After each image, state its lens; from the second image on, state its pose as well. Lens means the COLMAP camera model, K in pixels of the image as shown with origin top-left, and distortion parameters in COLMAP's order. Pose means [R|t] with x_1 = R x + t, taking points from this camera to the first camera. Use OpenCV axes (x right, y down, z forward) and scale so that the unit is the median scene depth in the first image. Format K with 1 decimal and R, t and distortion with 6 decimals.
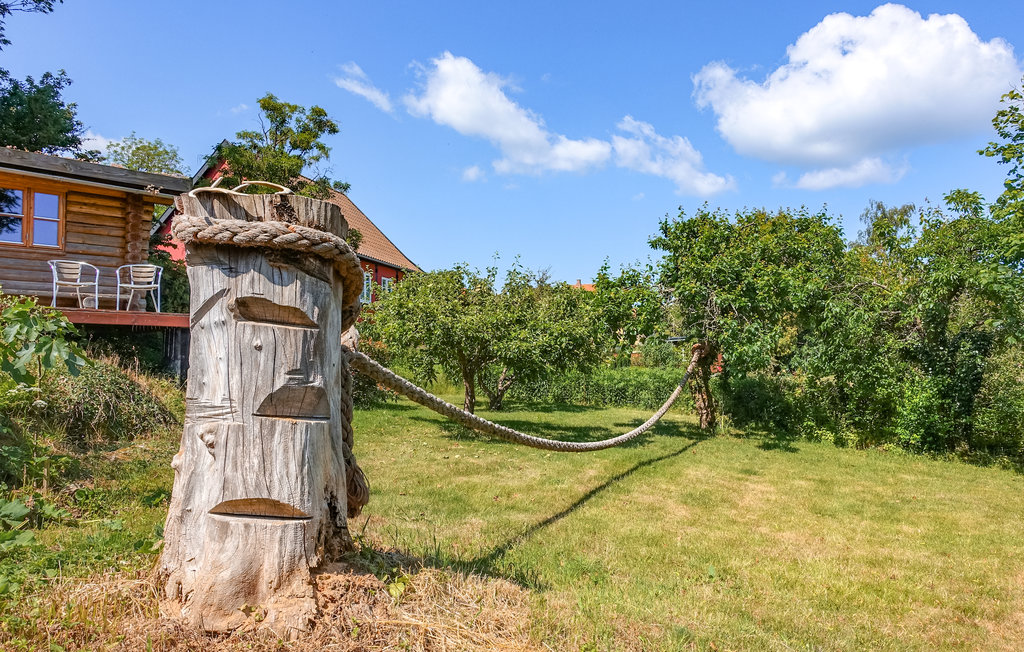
lens RADIAL K [[781.2, 0, 512.0], [0, 781.2, 326.0], [0, 0, 1]] dist [-0.002259, -0.004938]
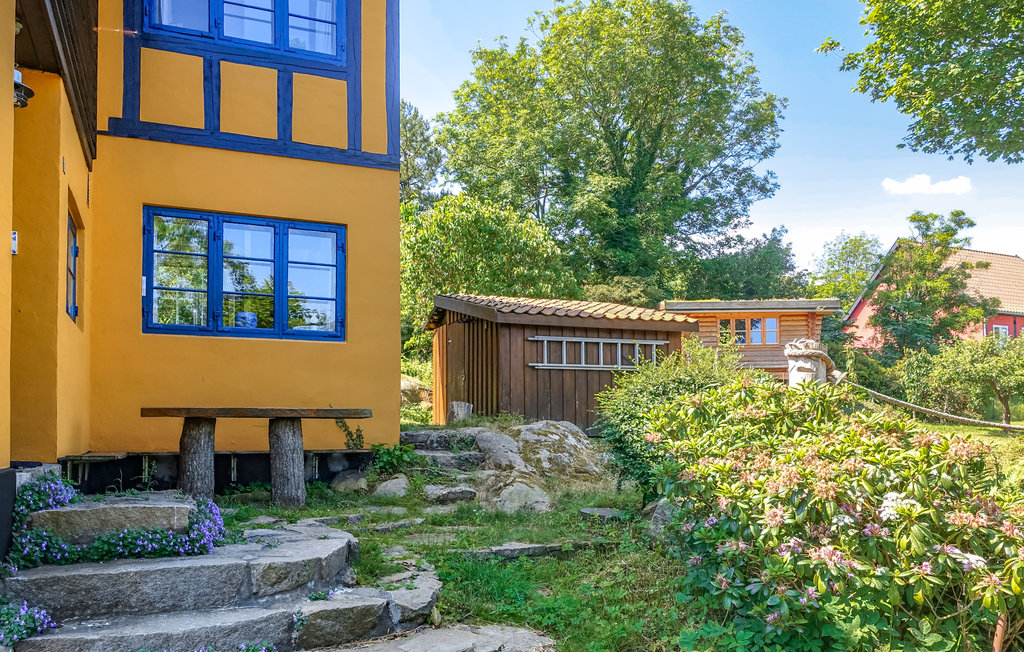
lens RADIAL K [[781.2, 0, 512.0], [0, 781.2, 326.0], [0, 0, 1]] dist [-0.002259, -0.004938]
pose [[0.626966, -0.096828, -0.773006, 0.316061], [0.038751, 0.994894, -0.093192, 0.012642], [0.778083, 0.028474, 0.627516, -0.465167]]
